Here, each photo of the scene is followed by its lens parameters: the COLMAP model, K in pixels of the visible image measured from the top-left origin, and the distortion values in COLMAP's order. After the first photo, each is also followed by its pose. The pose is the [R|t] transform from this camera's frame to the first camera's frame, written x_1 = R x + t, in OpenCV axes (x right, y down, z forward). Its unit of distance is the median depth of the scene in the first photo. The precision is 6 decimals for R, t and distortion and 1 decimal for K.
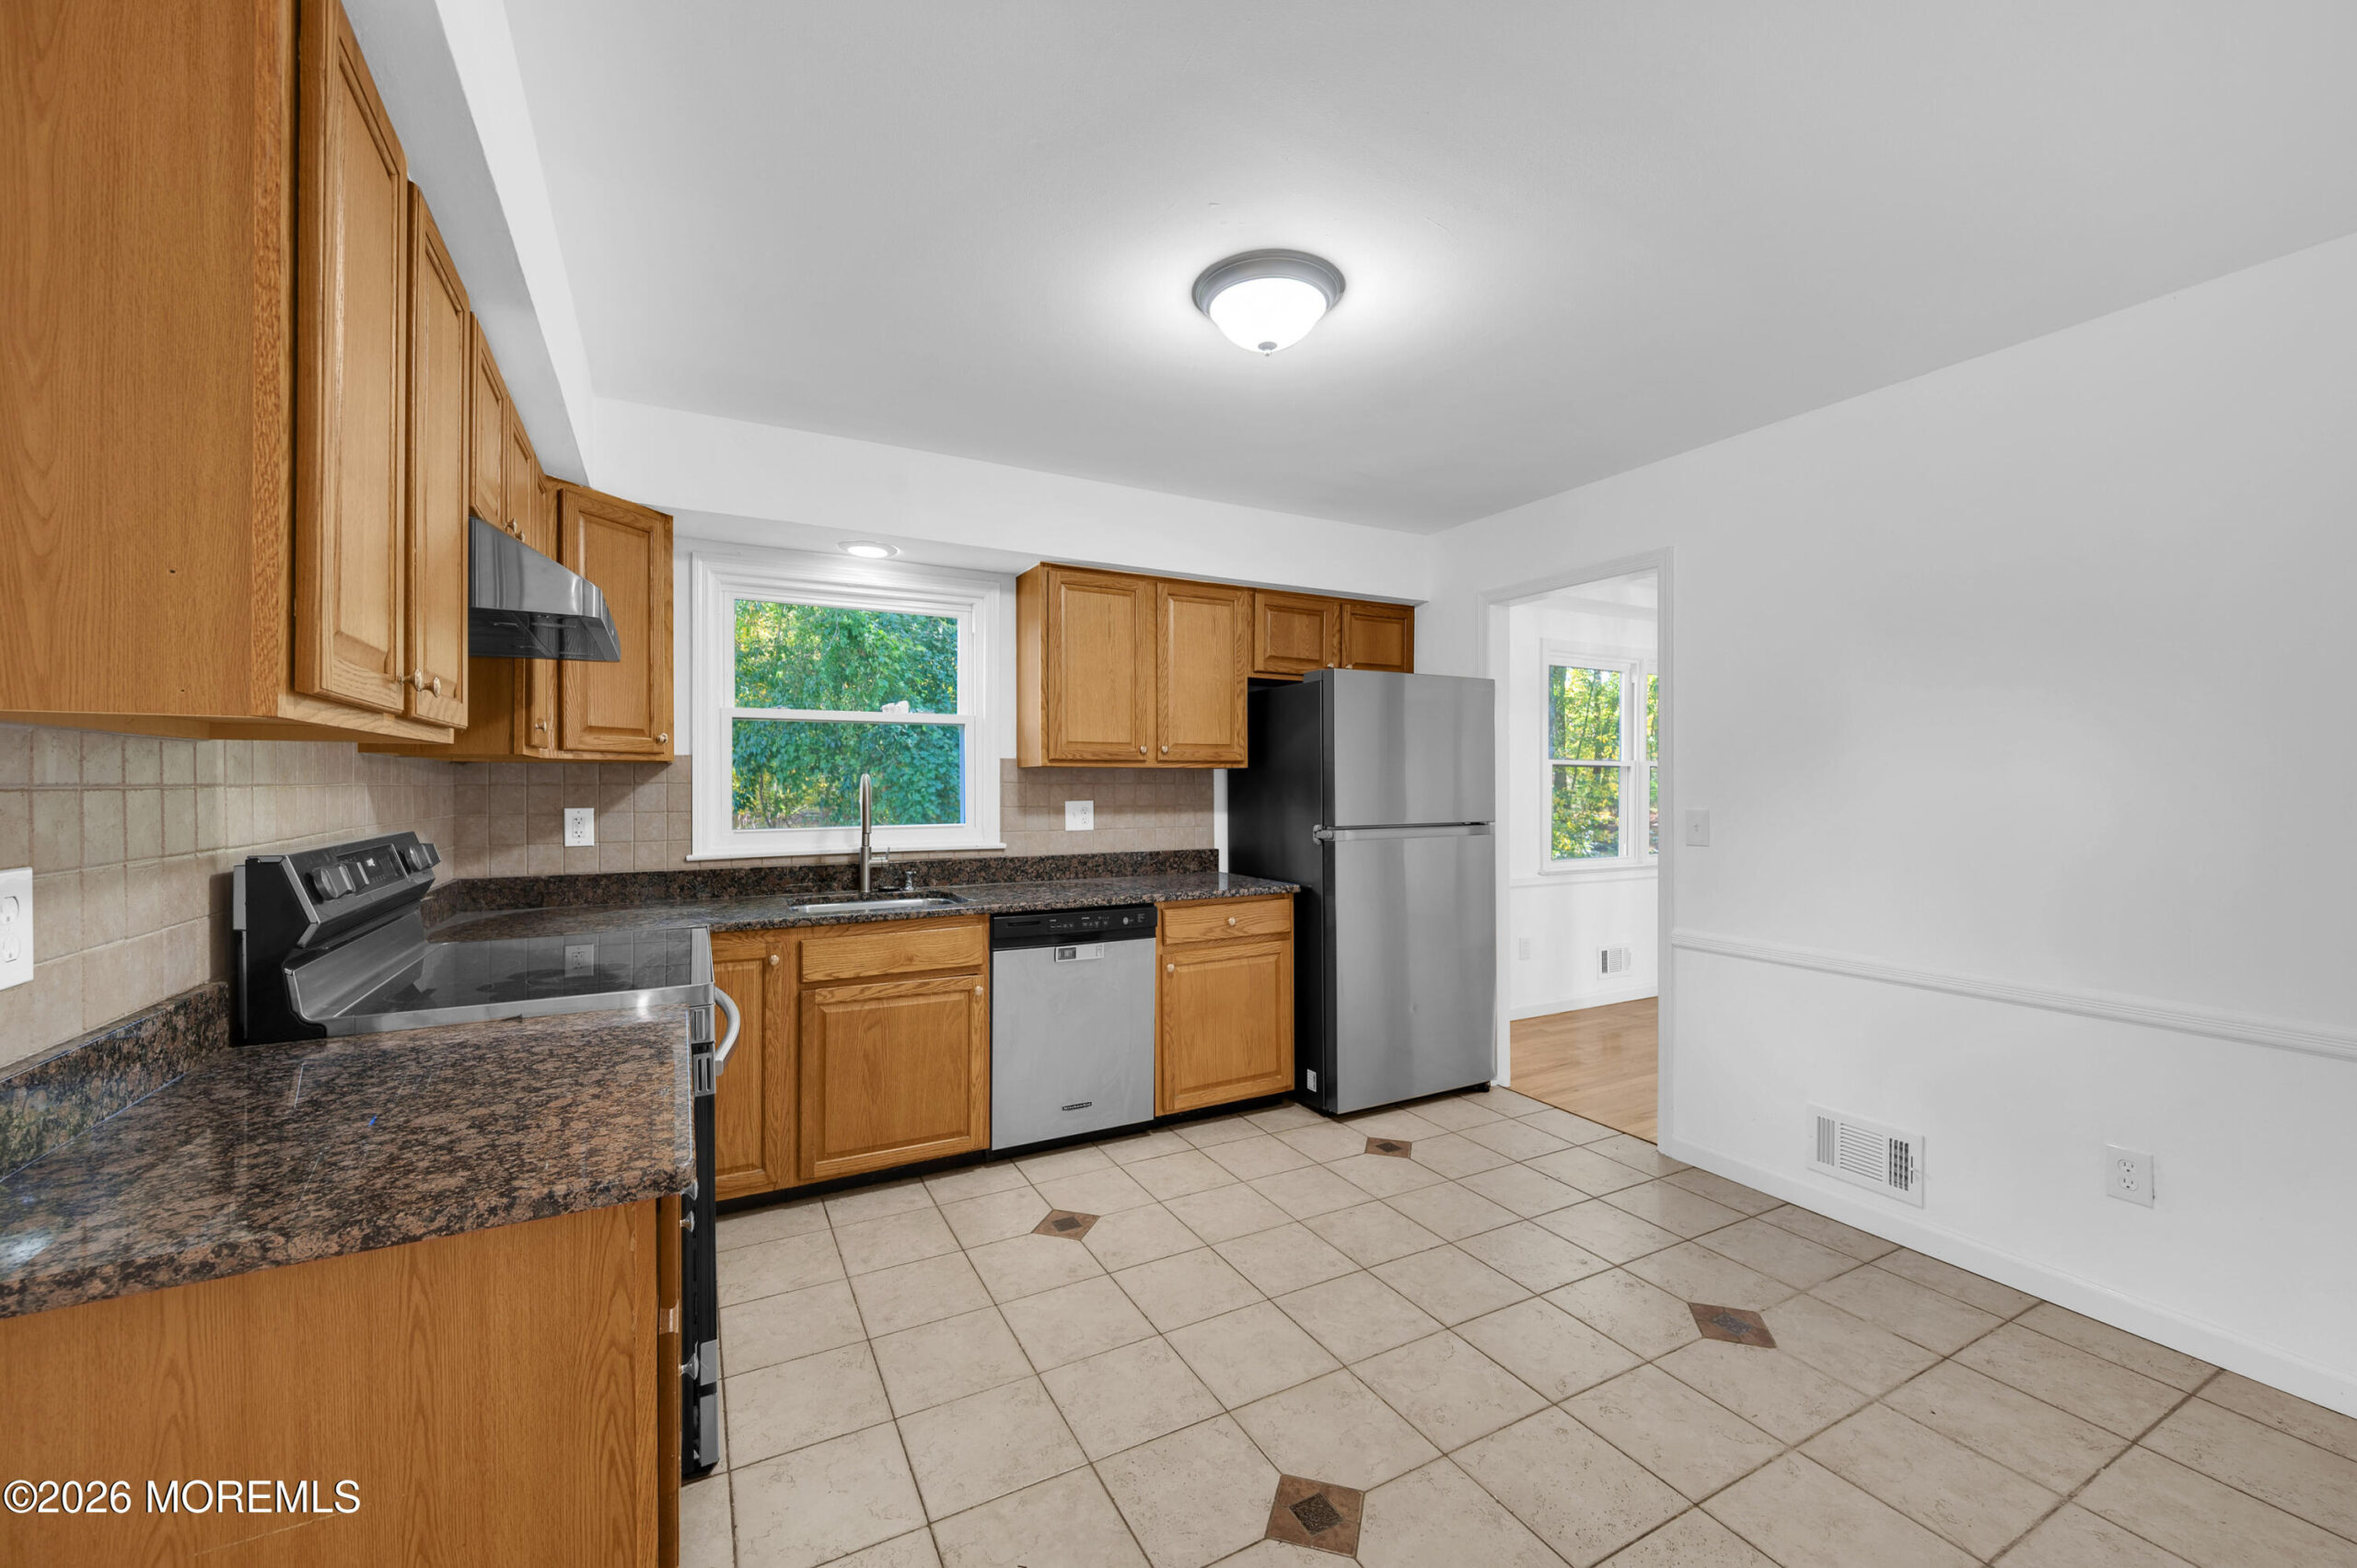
lens RADIAL K [[931.7, 0, 1158.5], [0, 931.7, 783.4], [0, 0, 1]] dist [0.002890, 0.000007]
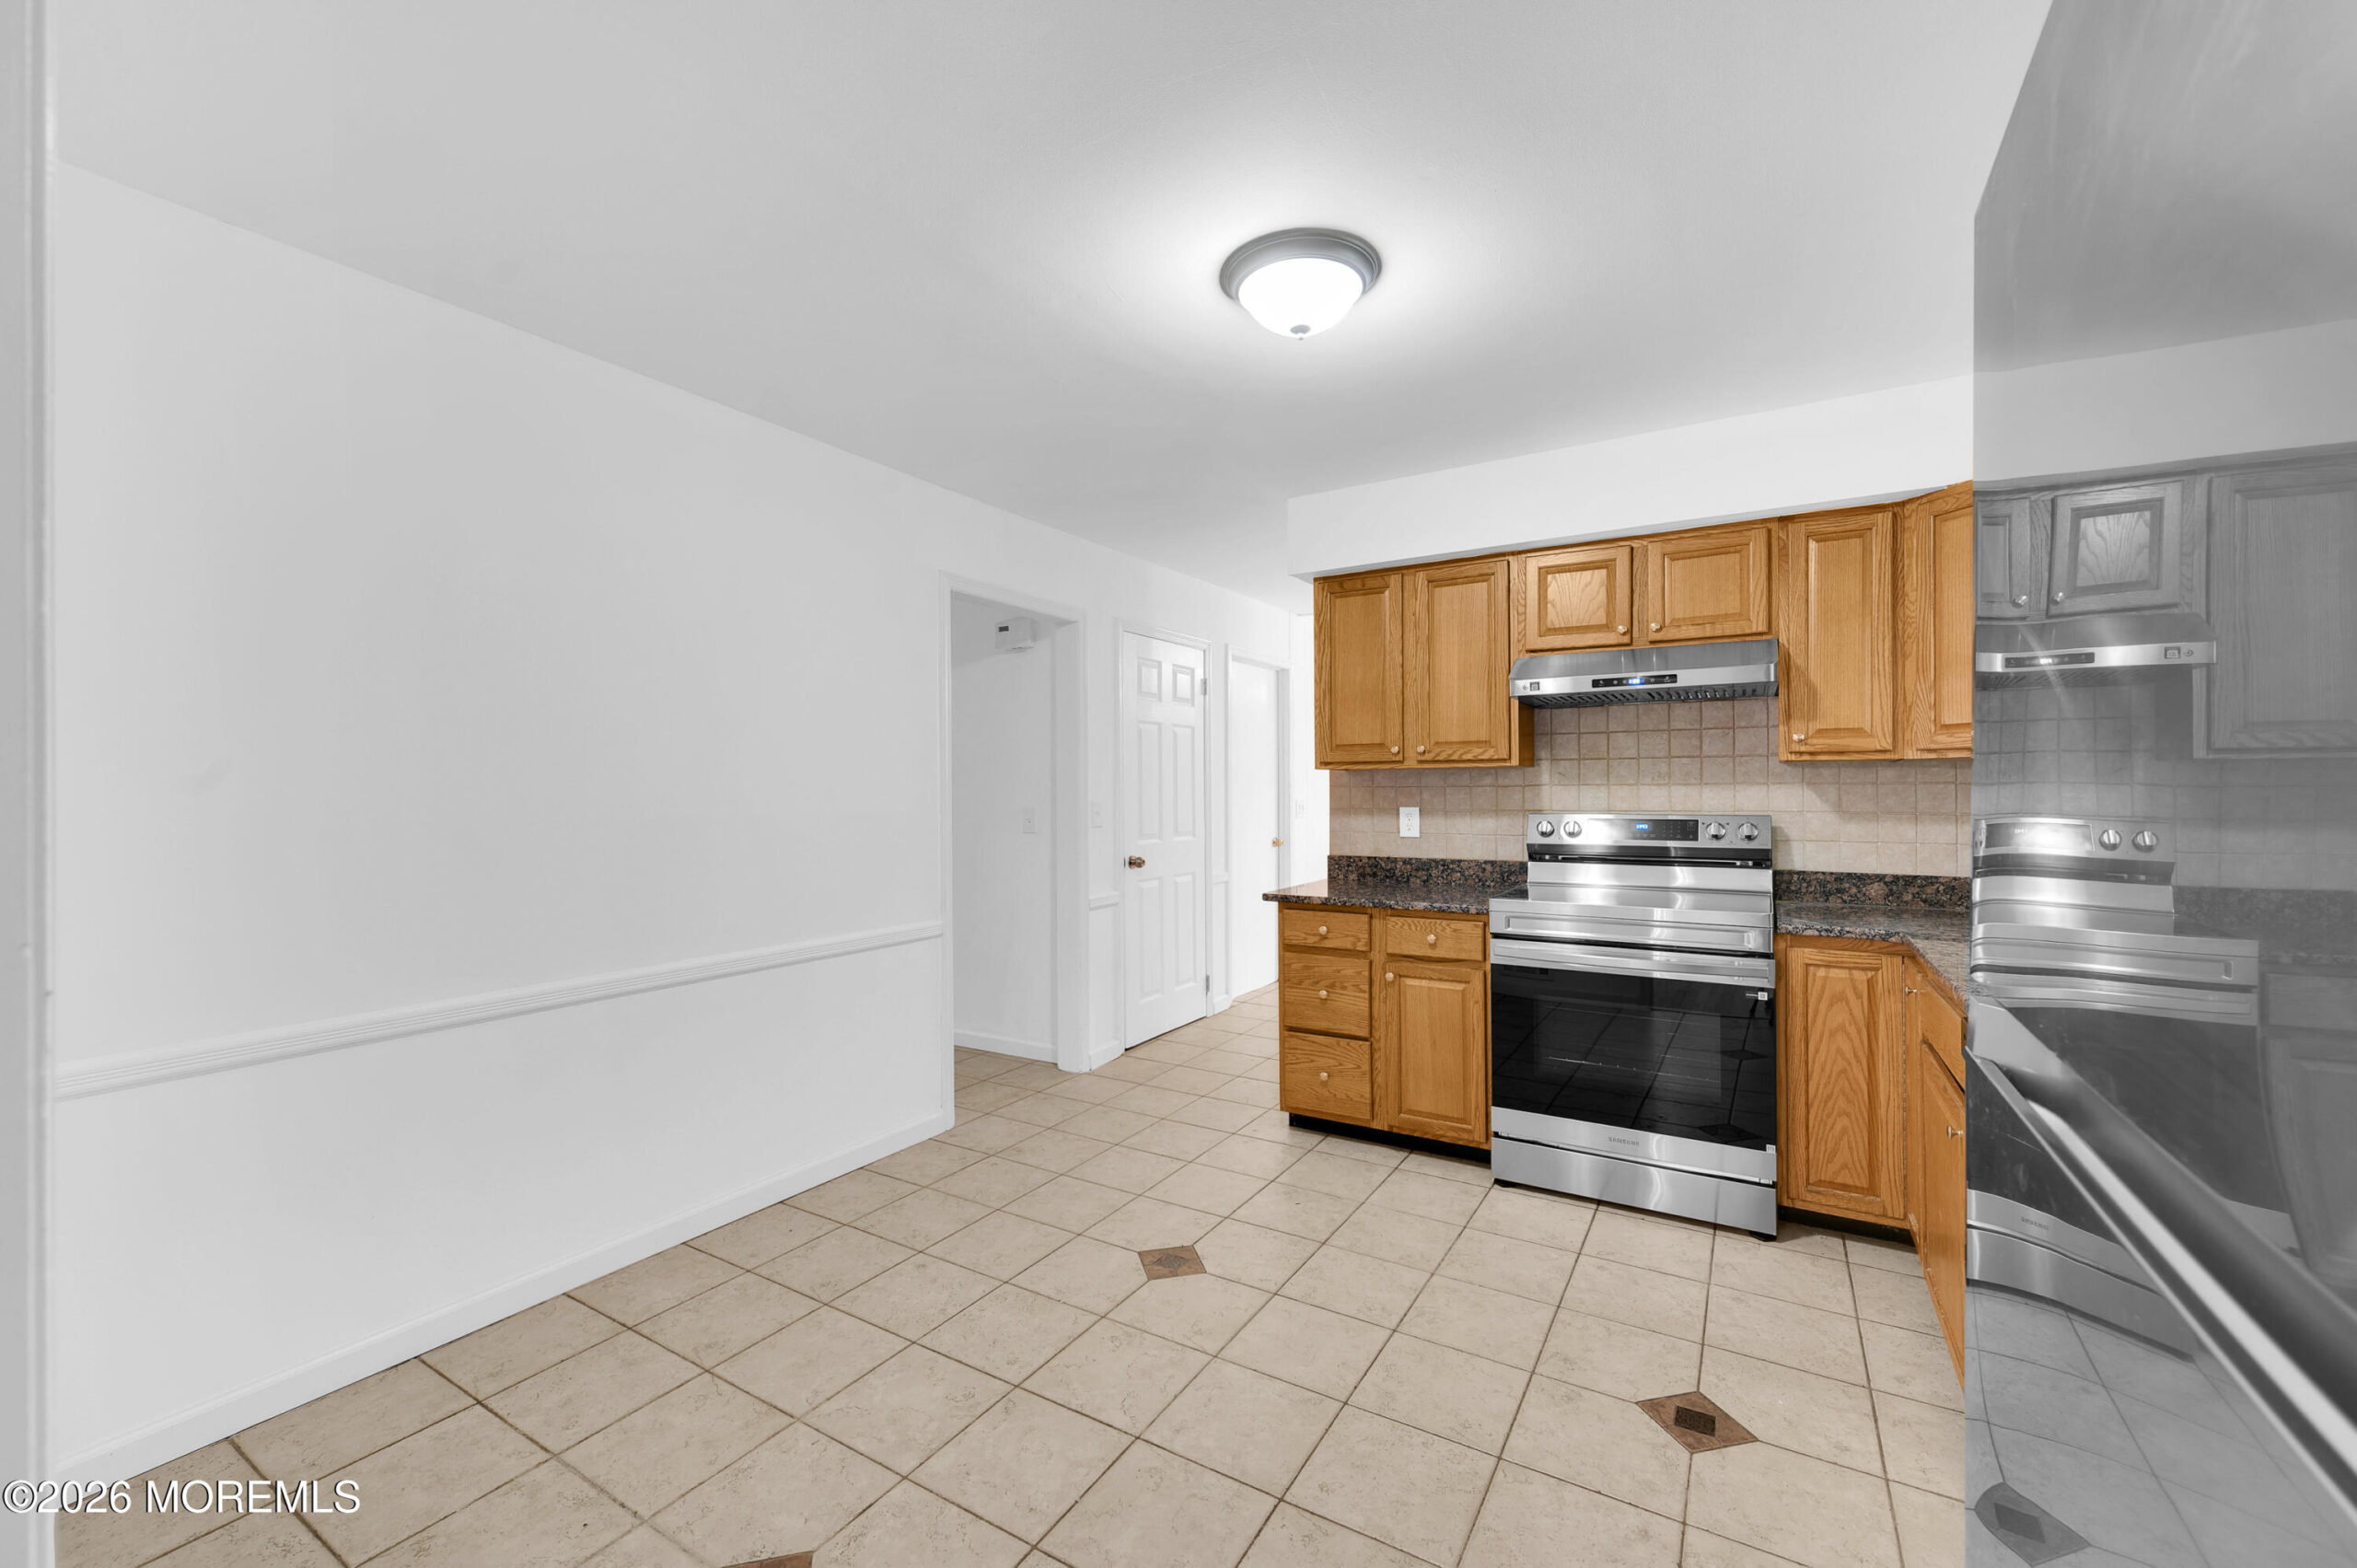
lens RADIAL K [[931.7, 0, 1180.0], [0, 931.7, 786.2], [0, 0, 1]] dist [0.002890, 0.000007]
pose [[-0.850913, 0.003565, -0.525294, 0.476700], [0.003920, 0.999992, 0.000436, 0.001434], [0.525291, -0.001688, -0.850921, 1.130792]]
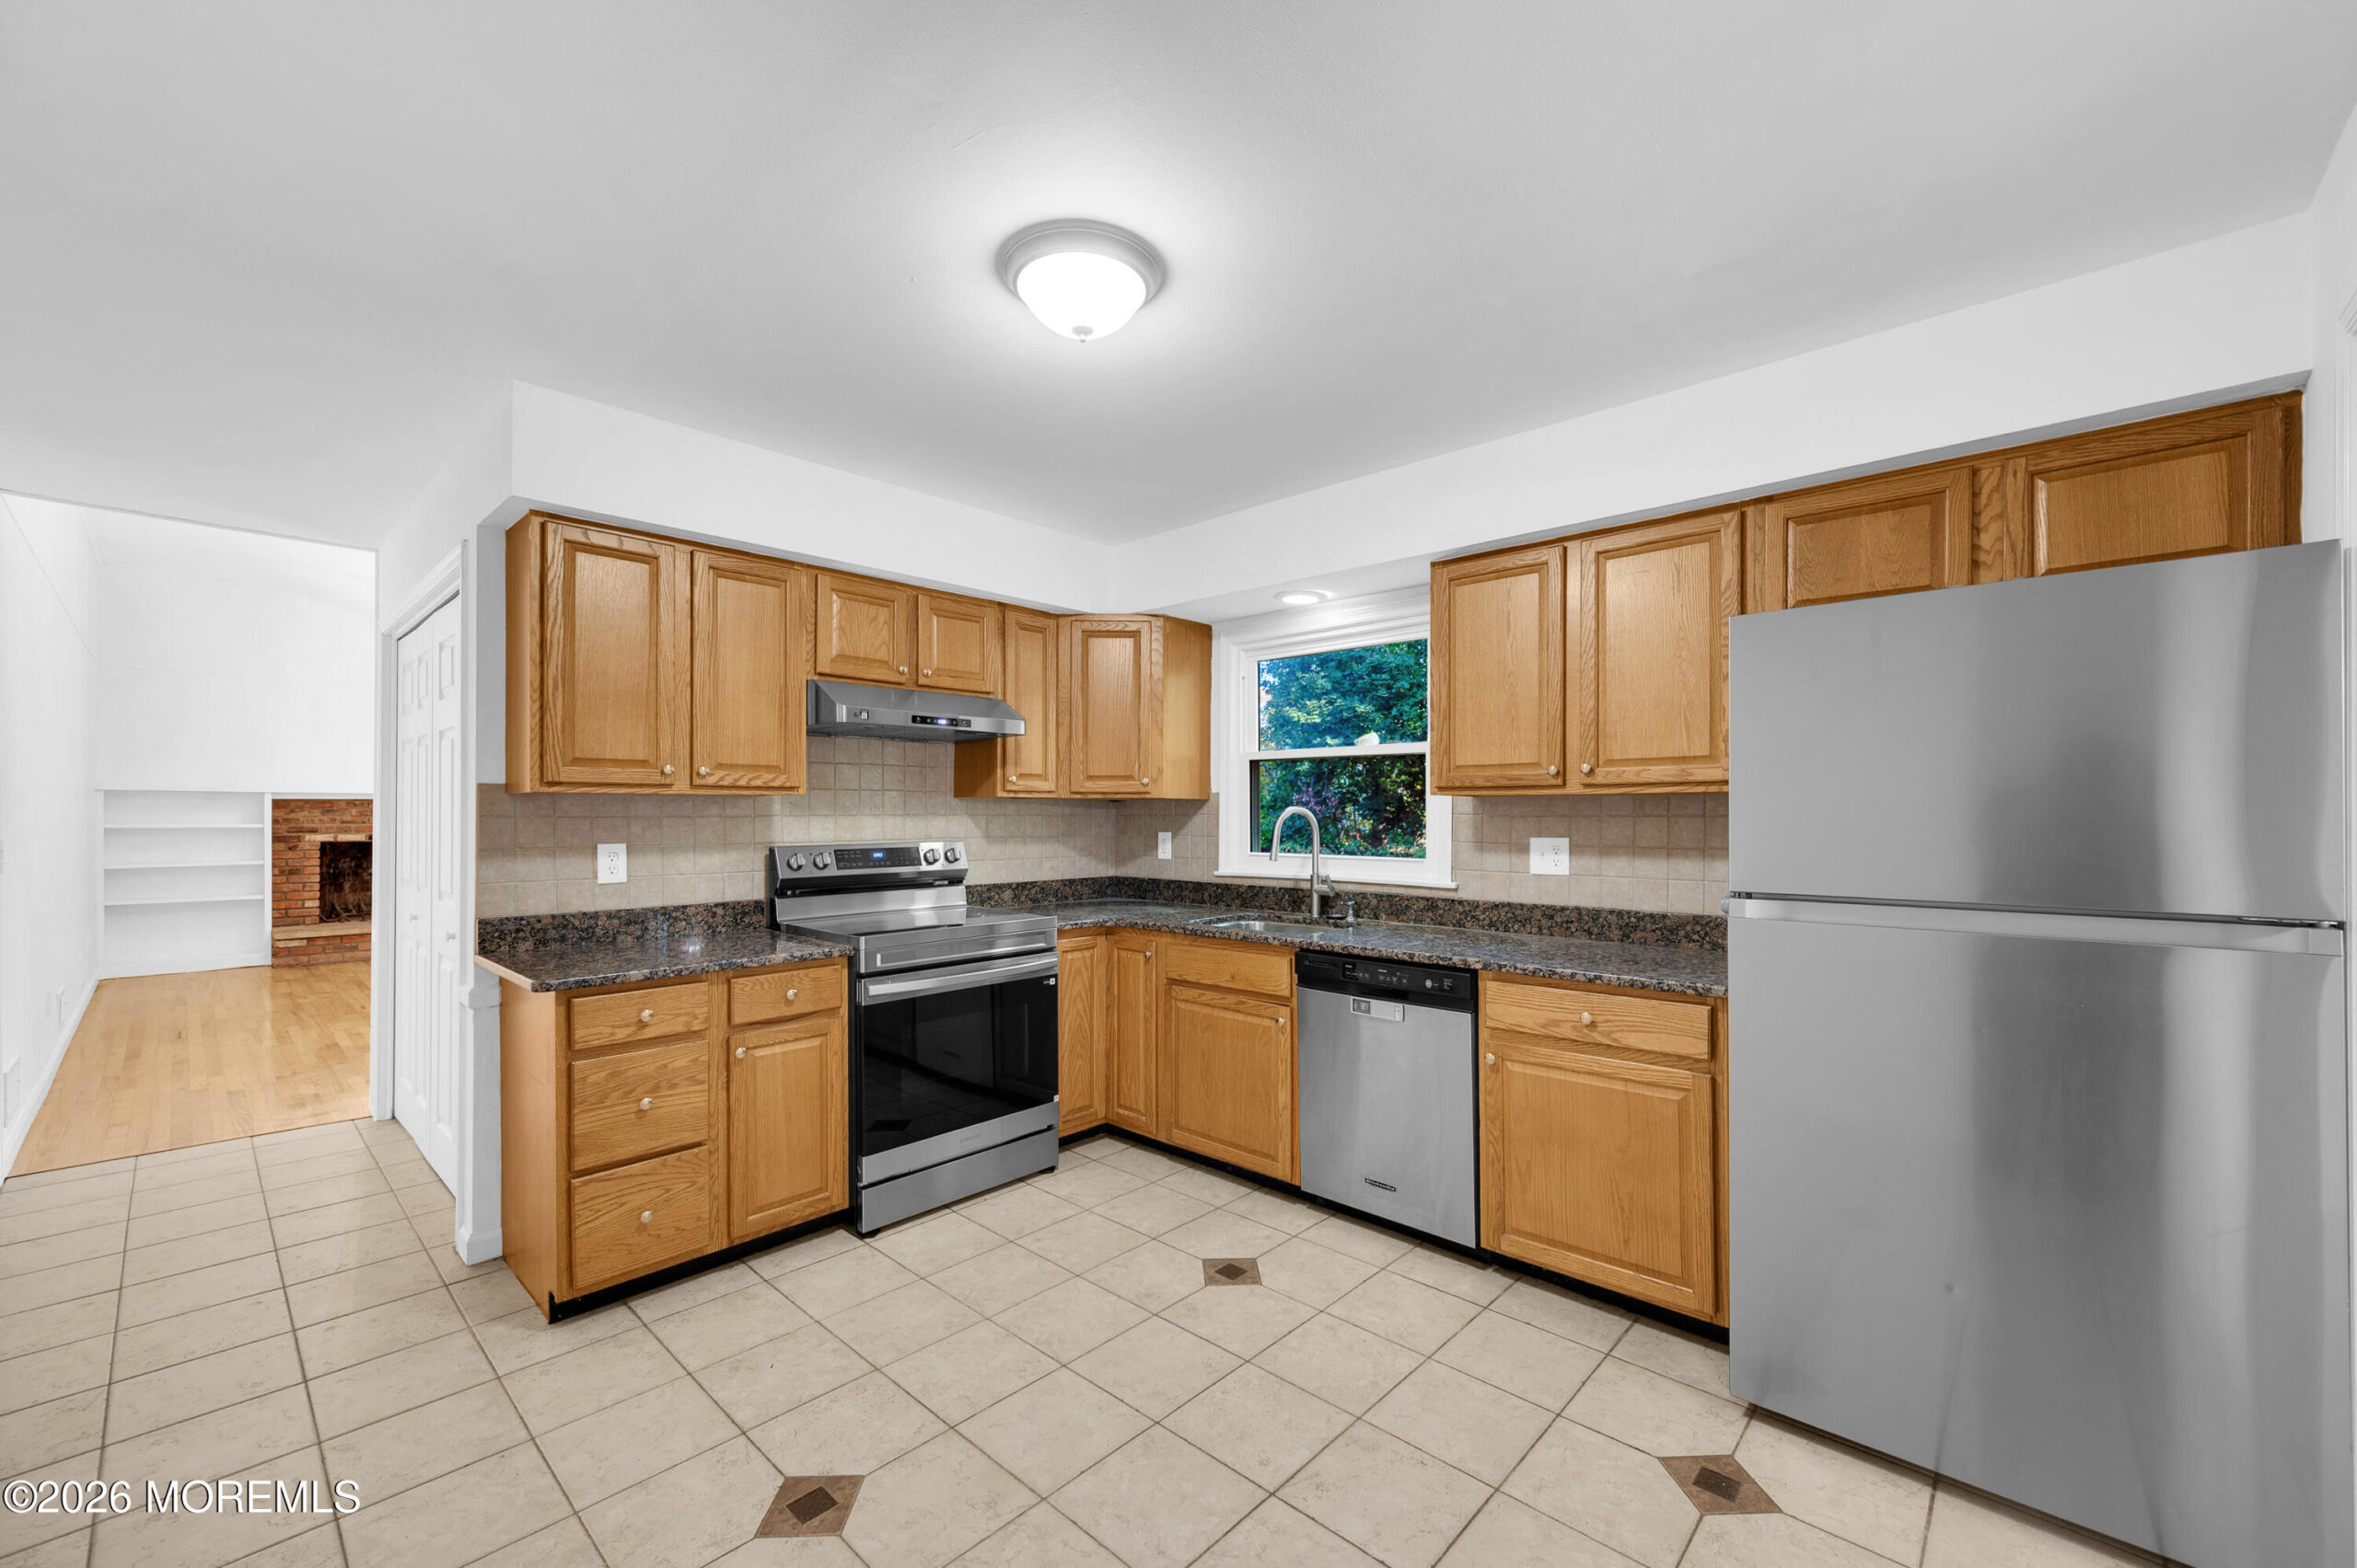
lens RADIAL K [[931.7, 0, 1203.3], [0, 931.7, 812.6], [0, 0, 1]] dist [0.002890, 0.000007]
pose [[0.340692, -0.000025, -0.940175, 0.650303], [-0.002656, 0.999996, -0.000989, -0.001153], [0.940171, 0.002834, 0.340690, 0.522565]]
